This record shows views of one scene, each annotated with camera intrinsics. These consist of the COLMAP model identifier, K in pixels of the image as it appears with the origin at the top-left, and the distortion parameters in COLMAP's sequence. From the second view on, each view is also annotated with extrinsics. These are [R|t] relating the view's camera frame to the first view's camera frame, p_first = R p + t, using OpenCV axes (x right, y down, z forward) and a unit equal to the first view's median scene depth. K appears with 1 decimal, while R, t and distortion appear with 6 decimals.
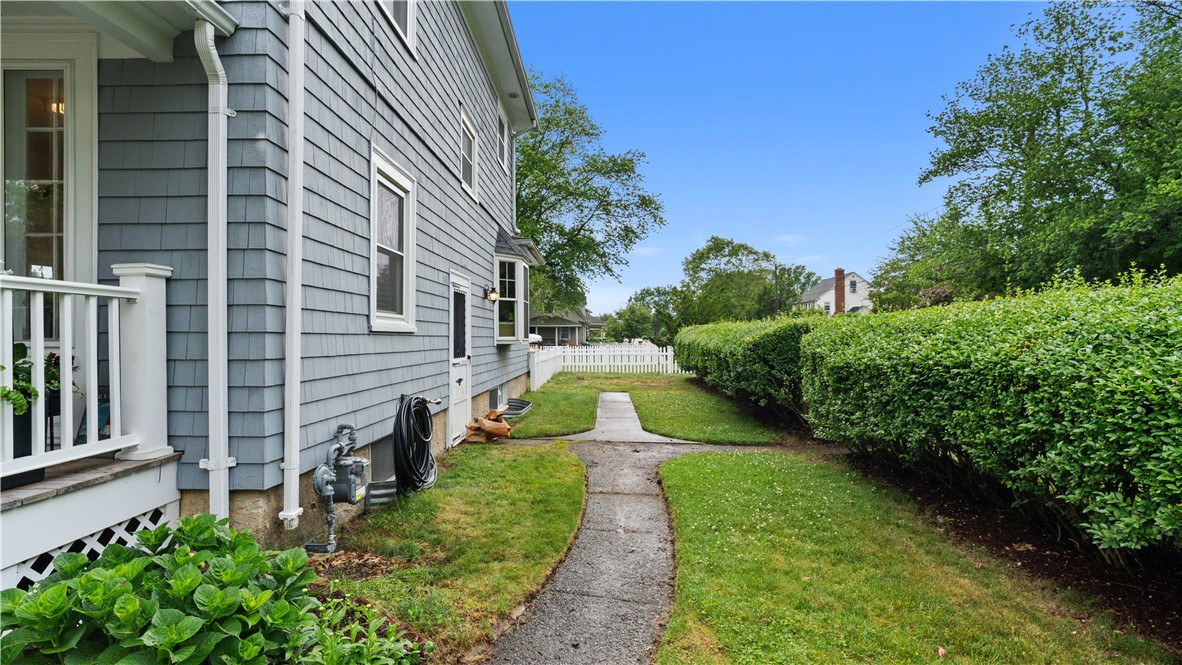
lens RADIAL K [[563.6, 0, 595.3], [0, 563.6, 336.3], [0, 0, 1]] dist [-0.019508, 0.008640]
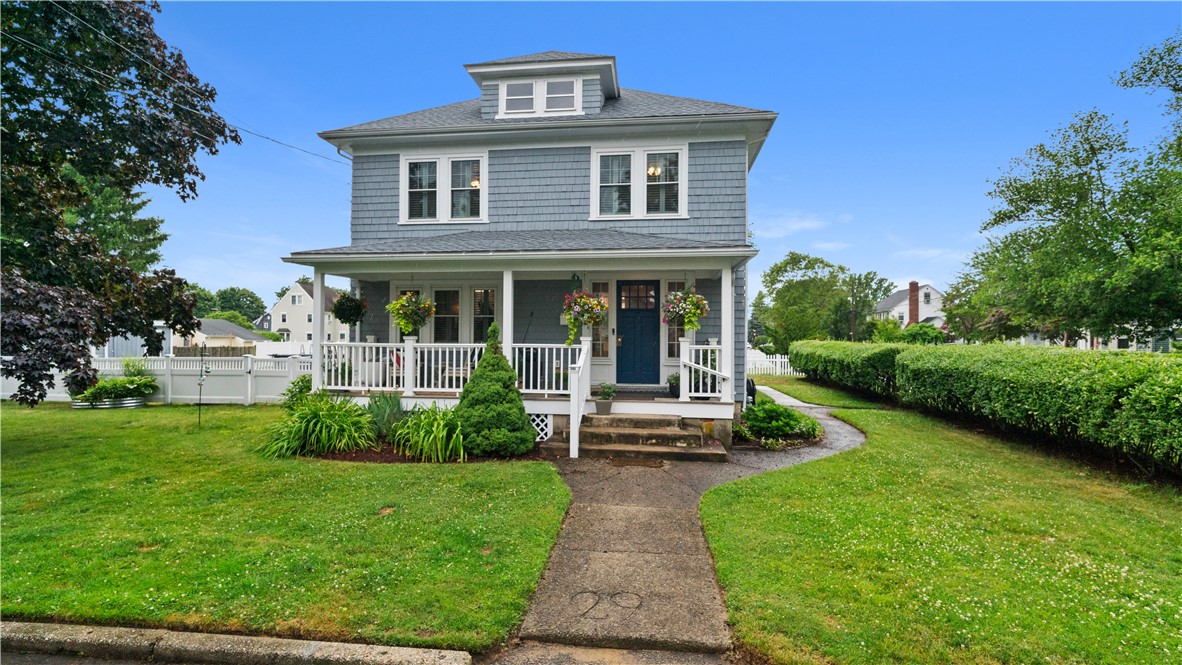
lens RADIAL K [[563.6, 0, 578.5], [0, 563.6, 337.4], [0, 0, 1]] dist [-0.019508, 0.008640]
pose [[0.991839, 0.008735, -0.127198, -0.070364], [-0.008944, 0.999959, -0.001071, -0.006964], [0.127183, 0.002200, 0.991877, -0.159308]]
